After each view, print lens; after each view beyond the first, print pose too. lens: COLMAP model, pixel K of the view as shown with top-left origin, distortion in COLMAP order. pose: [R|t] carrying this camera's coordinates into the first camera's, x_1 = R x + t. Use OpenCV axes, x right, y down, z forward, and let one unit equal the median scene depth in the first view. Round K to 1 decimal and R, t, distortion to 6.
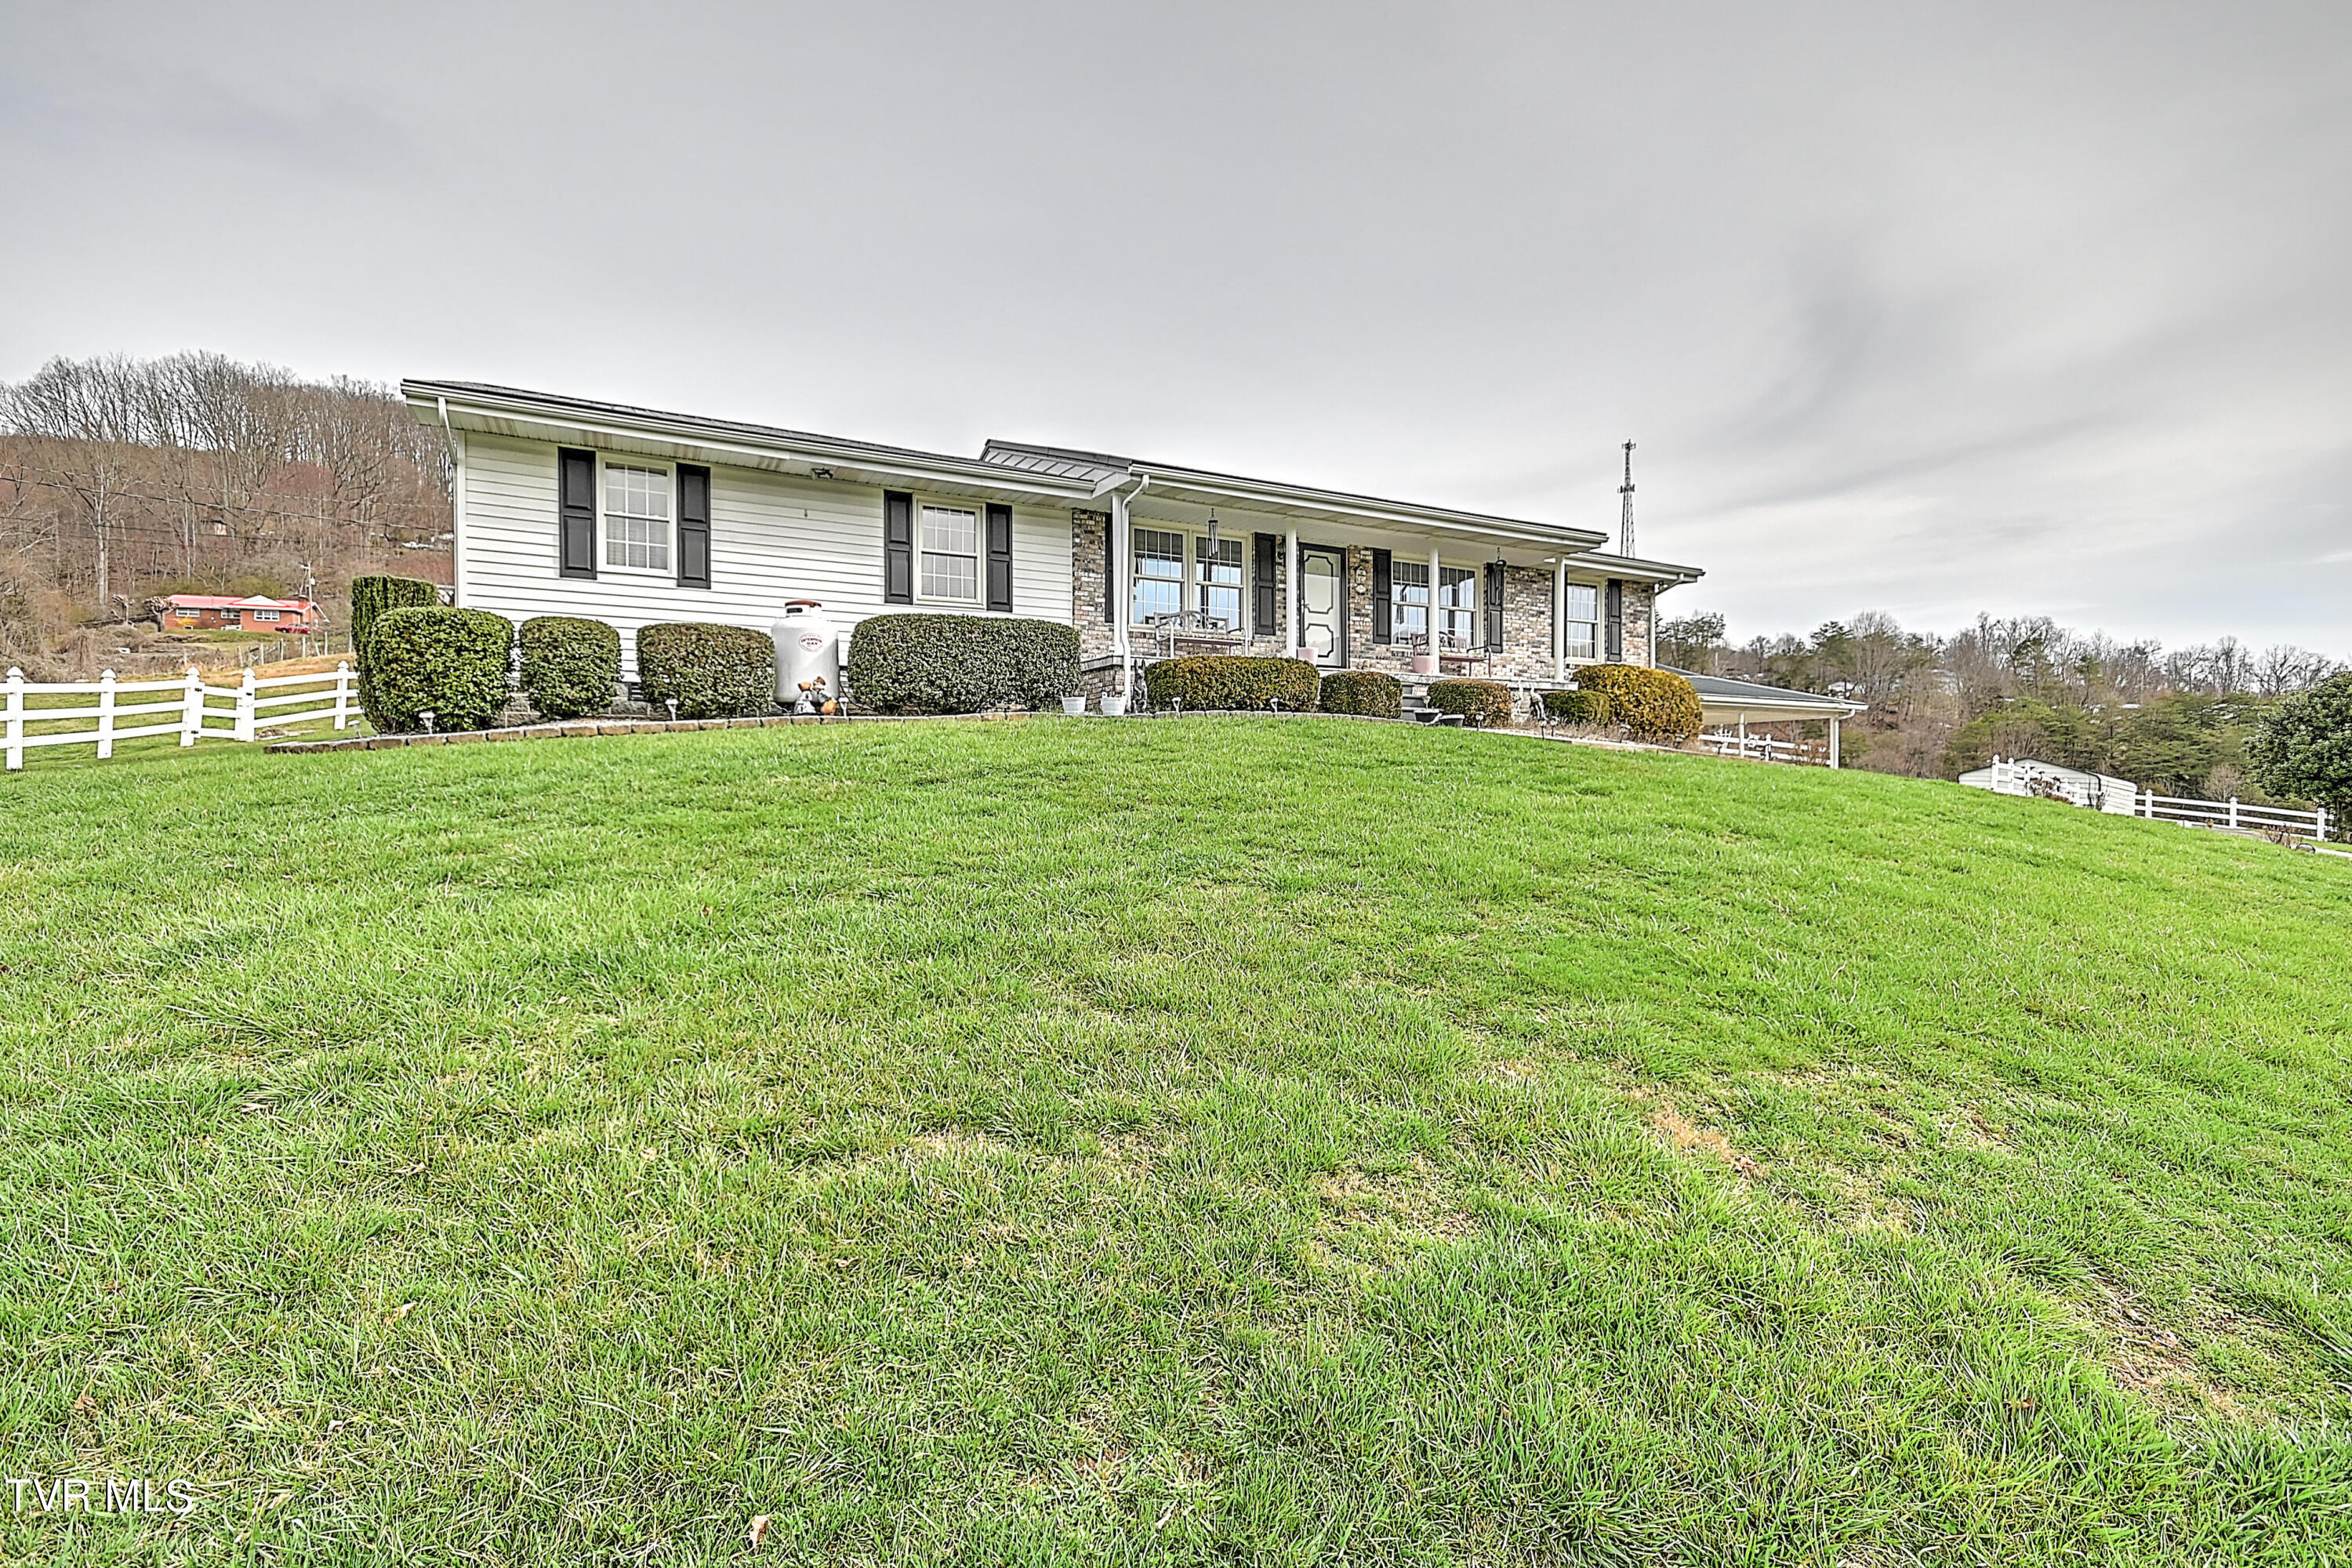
lens RADIAL K [[1041.8, 0, 1171.5], [0, 1041.8, 782.7], [0, 0, 1]] dist [0.009448, -0.004535]
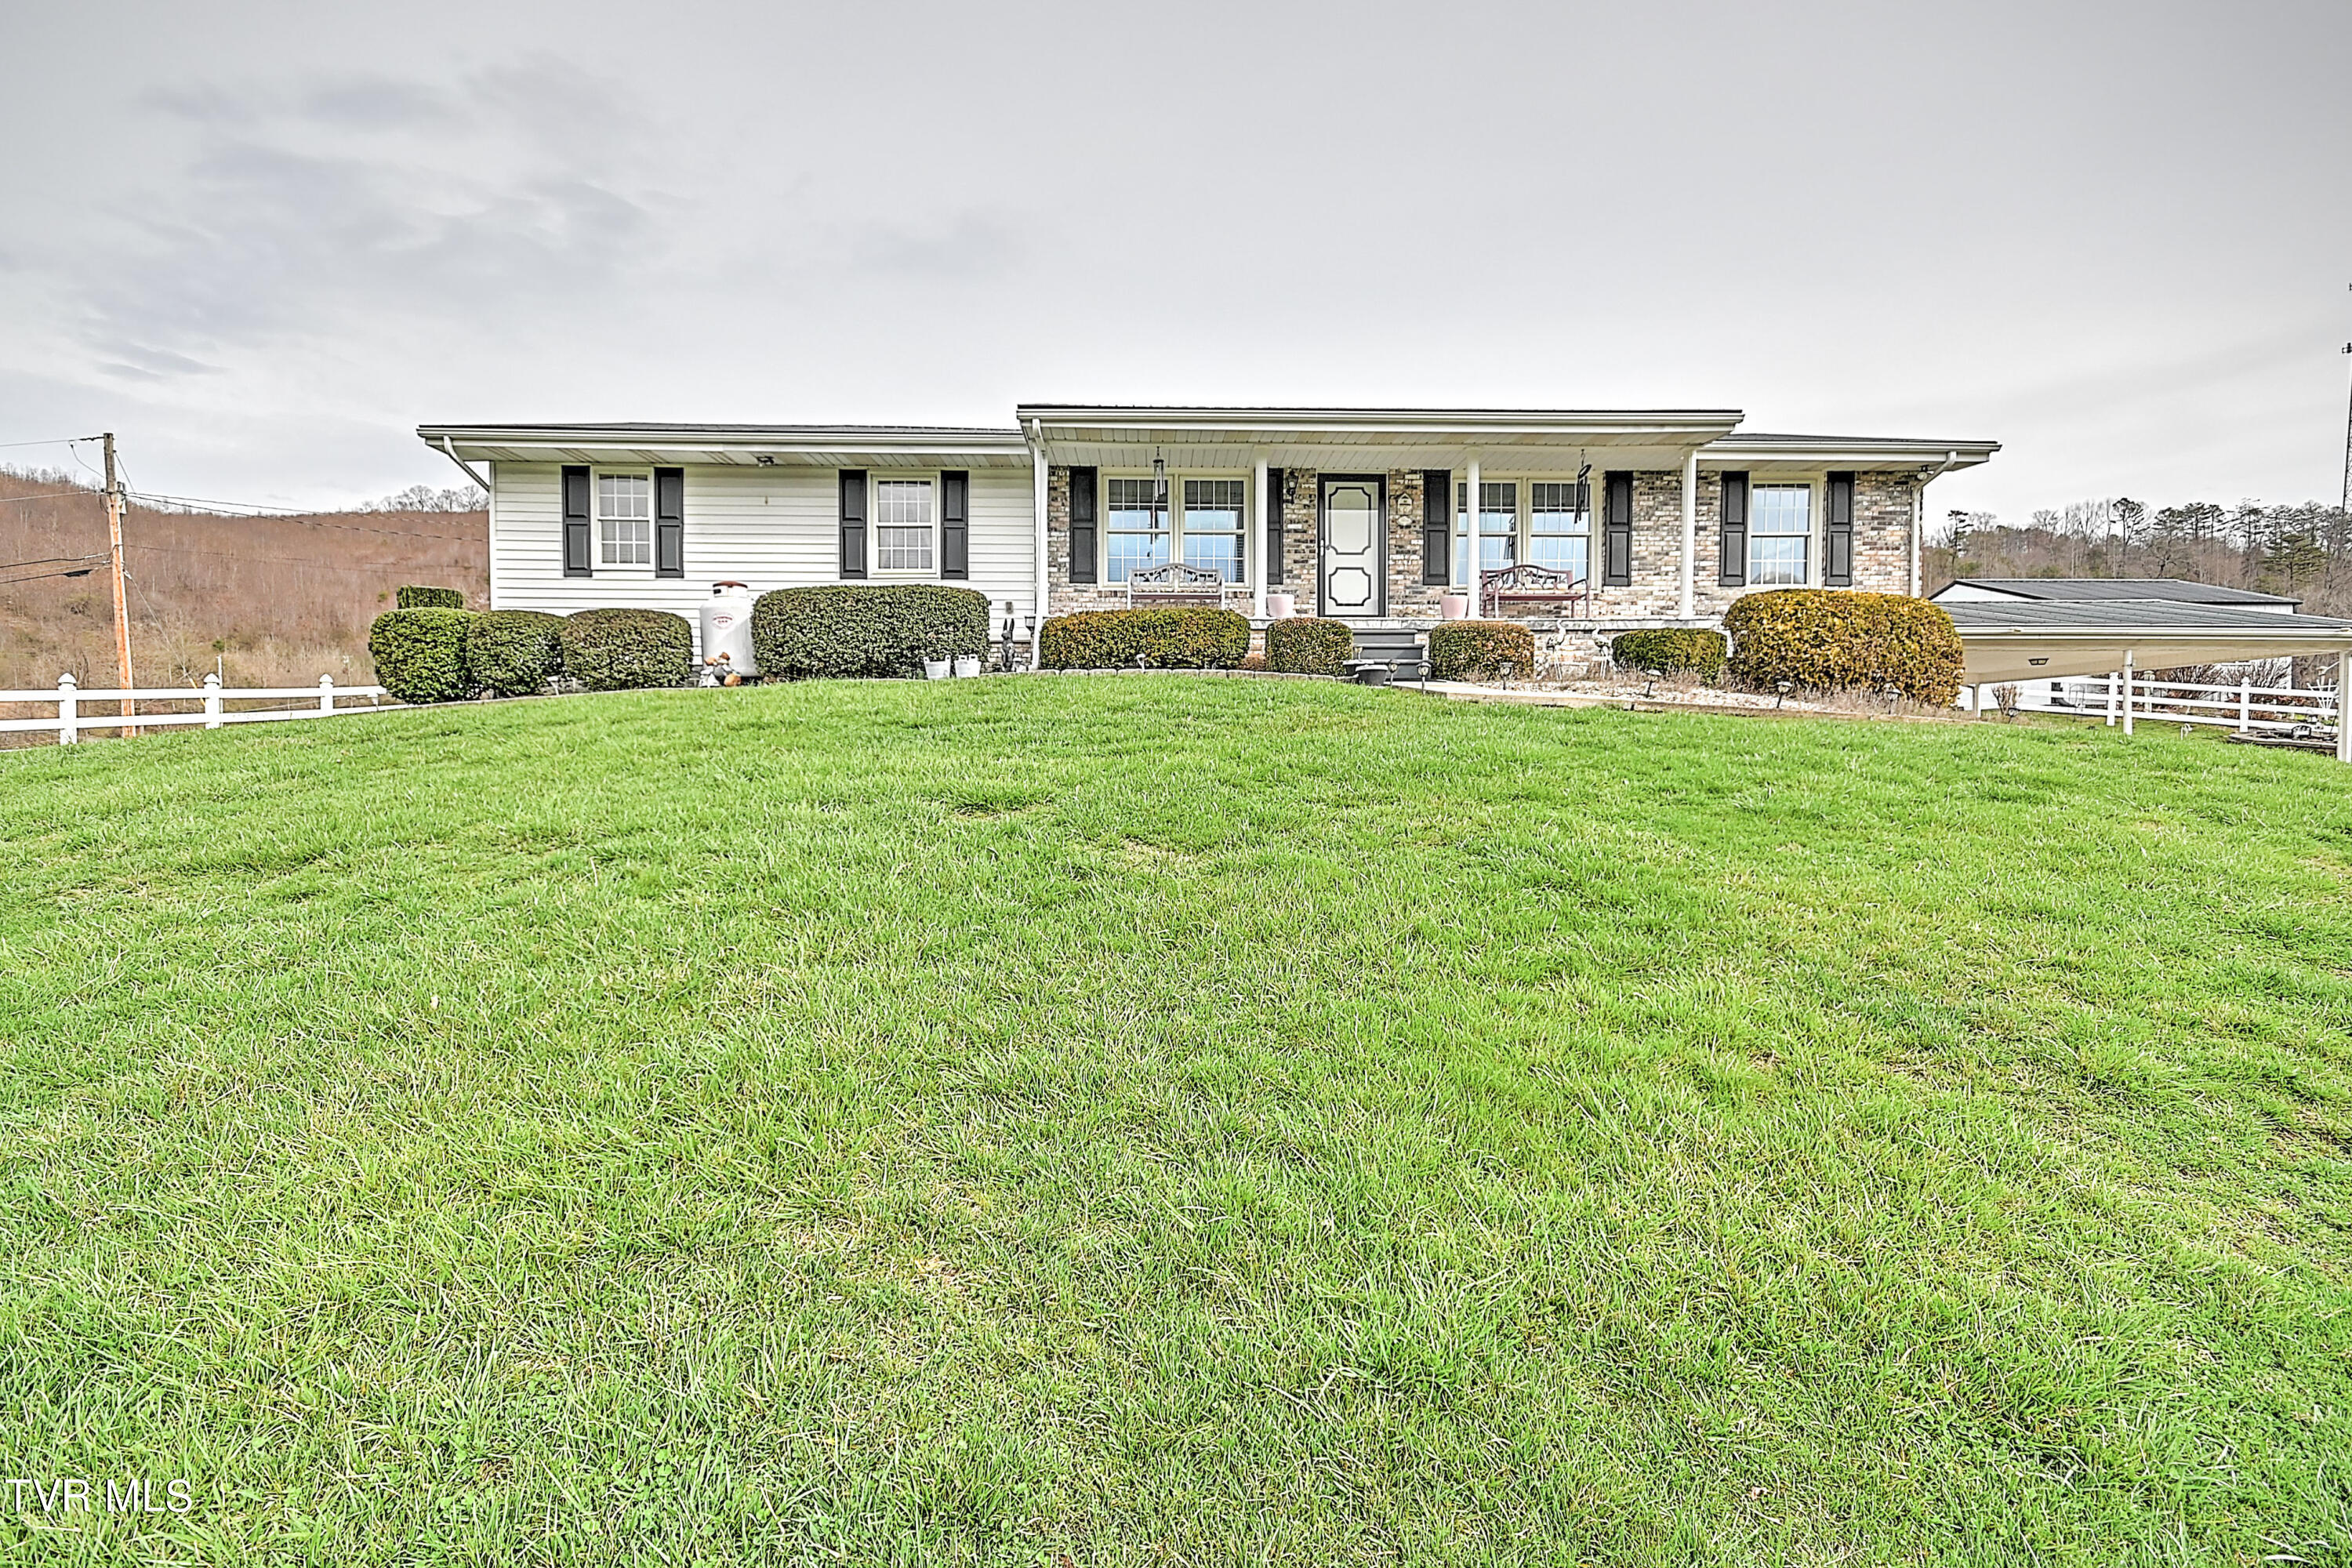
lens RADIAL K [[1032.8, 0, 1166.2], [0, 1032.8, 794.5], [0, 0, 1]] dist [0.012229, -0.000784]
pose [[0.900038, 0.014279, -0.435577, 0.454205], [-0.000710, 0.999510, 0.031299, 0.009435], [0.435810, -0.027860, 0.899607, 0.198636]]
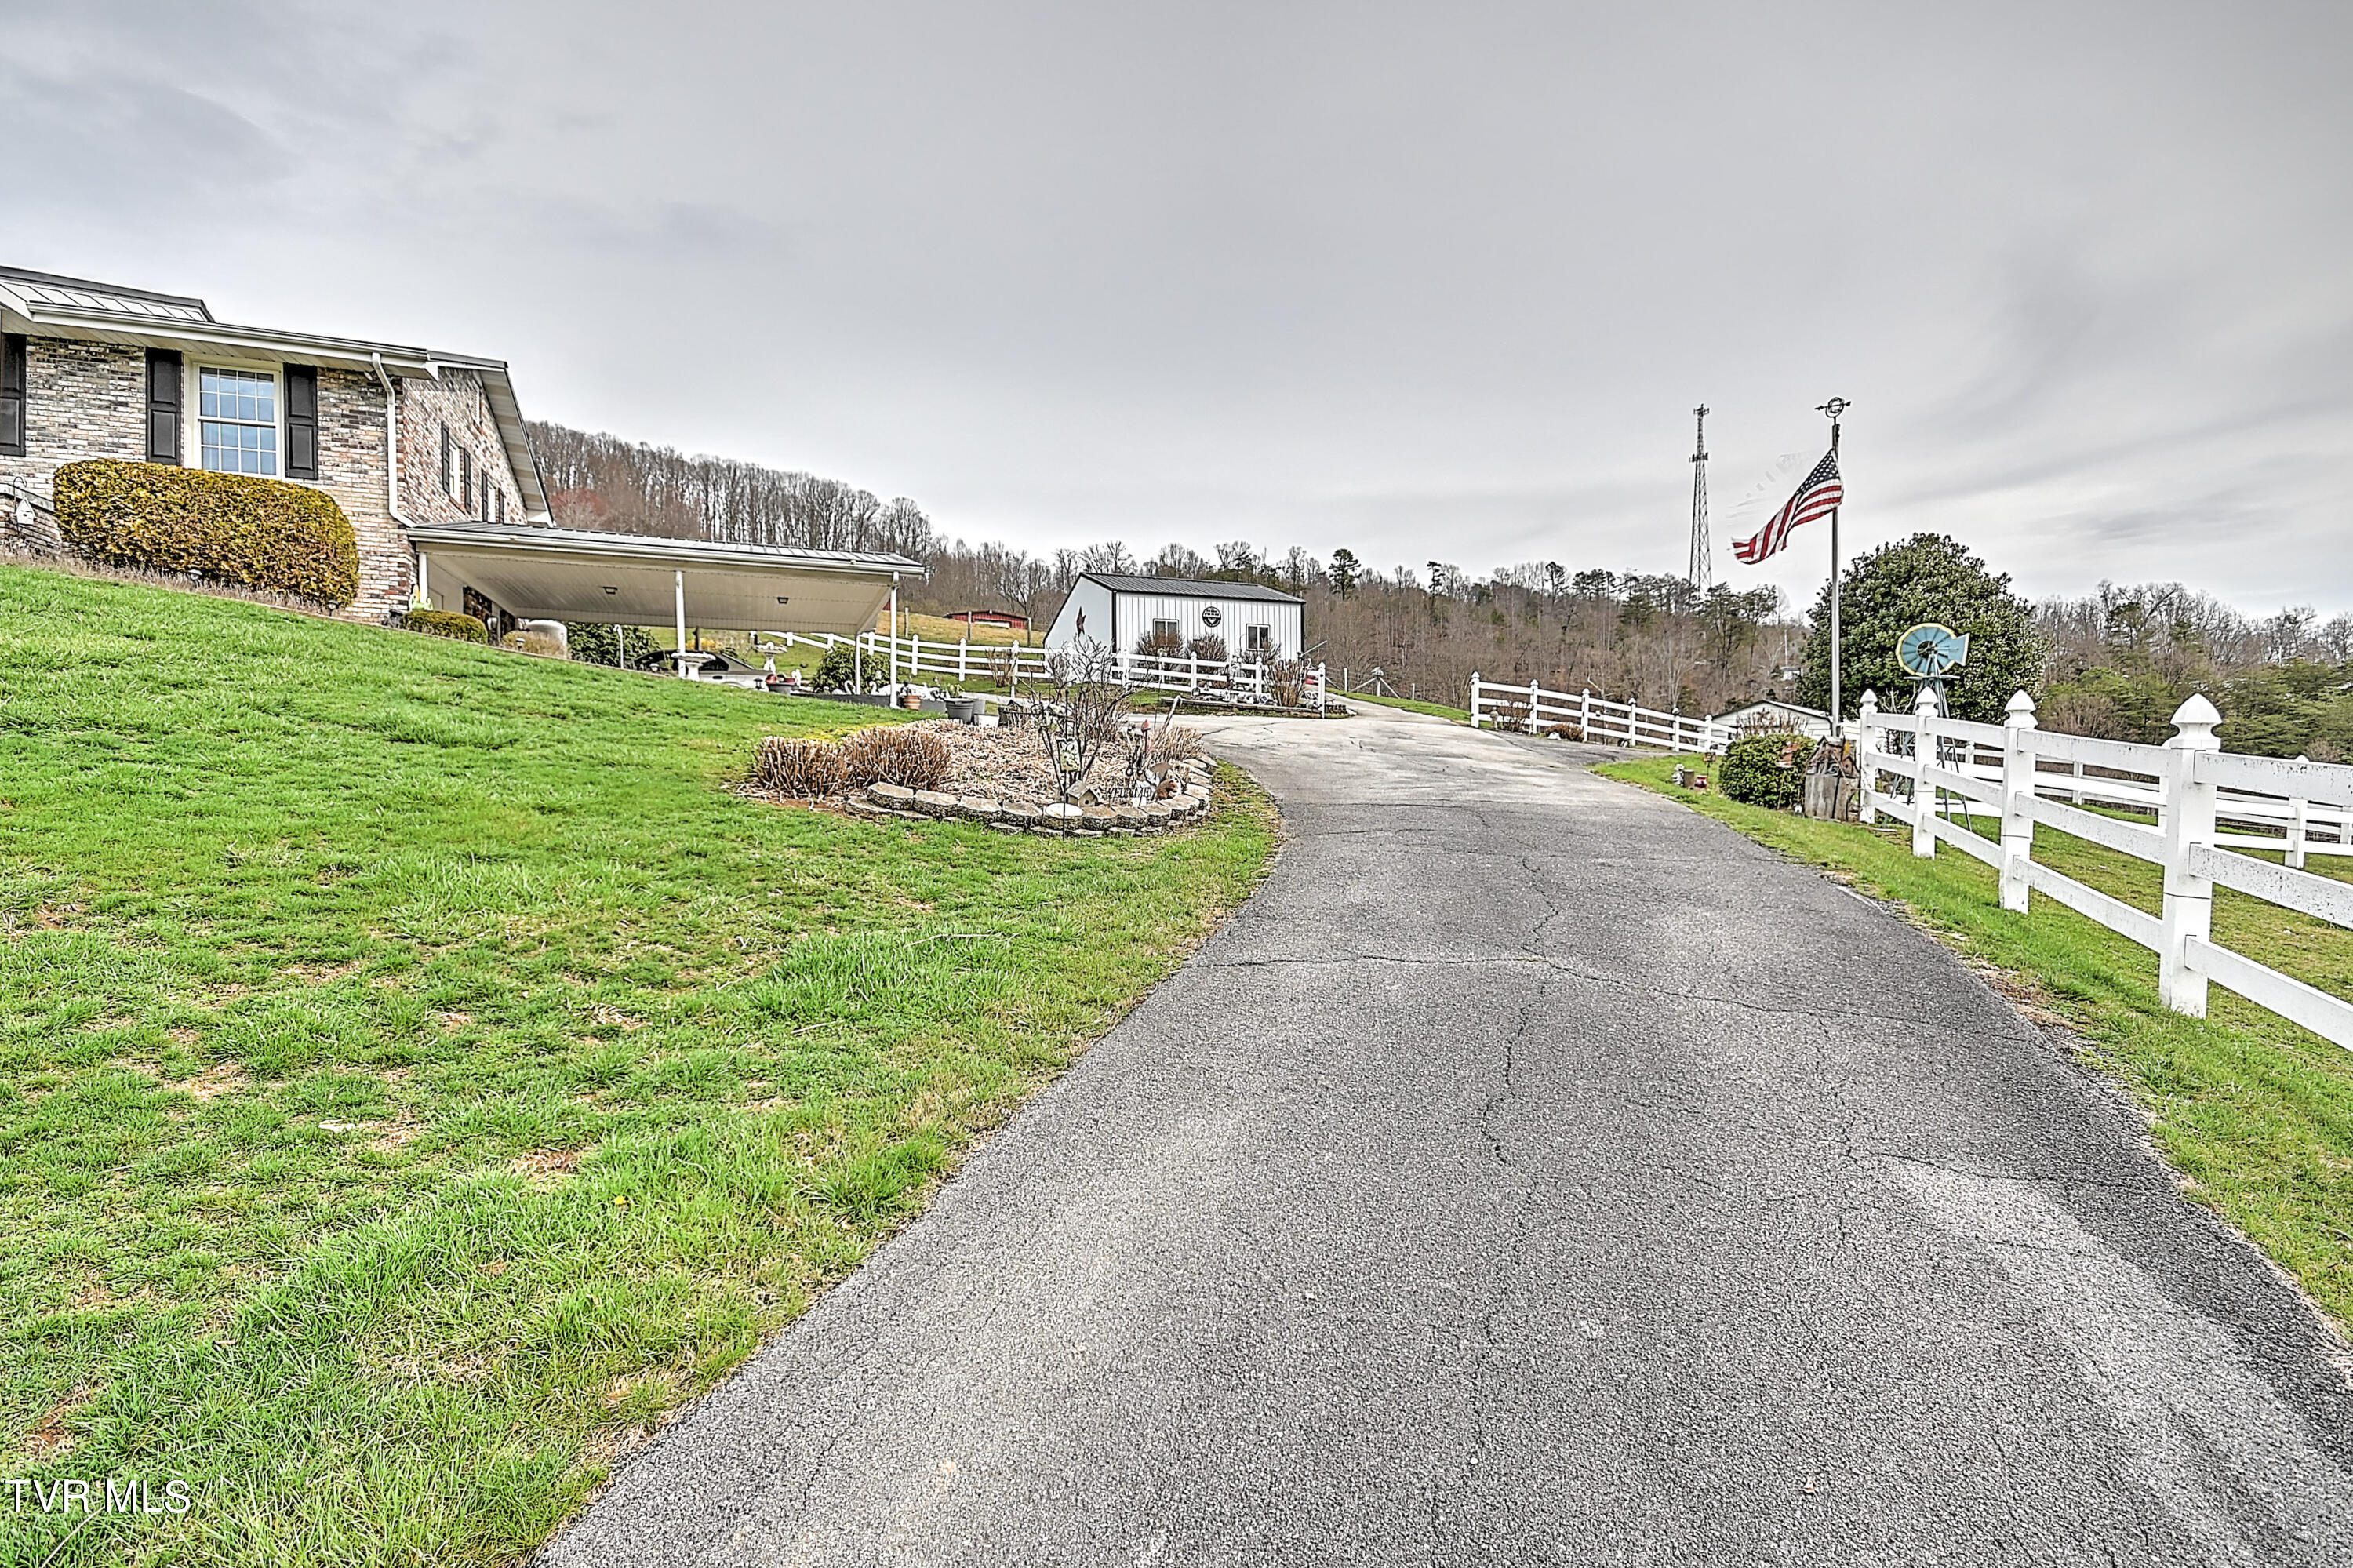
lens RADIAL K [[1042.3, 0, 1171.5], [0, 1042.3, 796.1], [0, 0, 1]] dist [0.009448, -0.004535]
pose [[0.994361, -0.000226, -0.106052, 1.572946], [0.001782, 0.999892, 0.014573, 0.137021], [0.106037, -0.014680, 0.994254, 0.469978]]
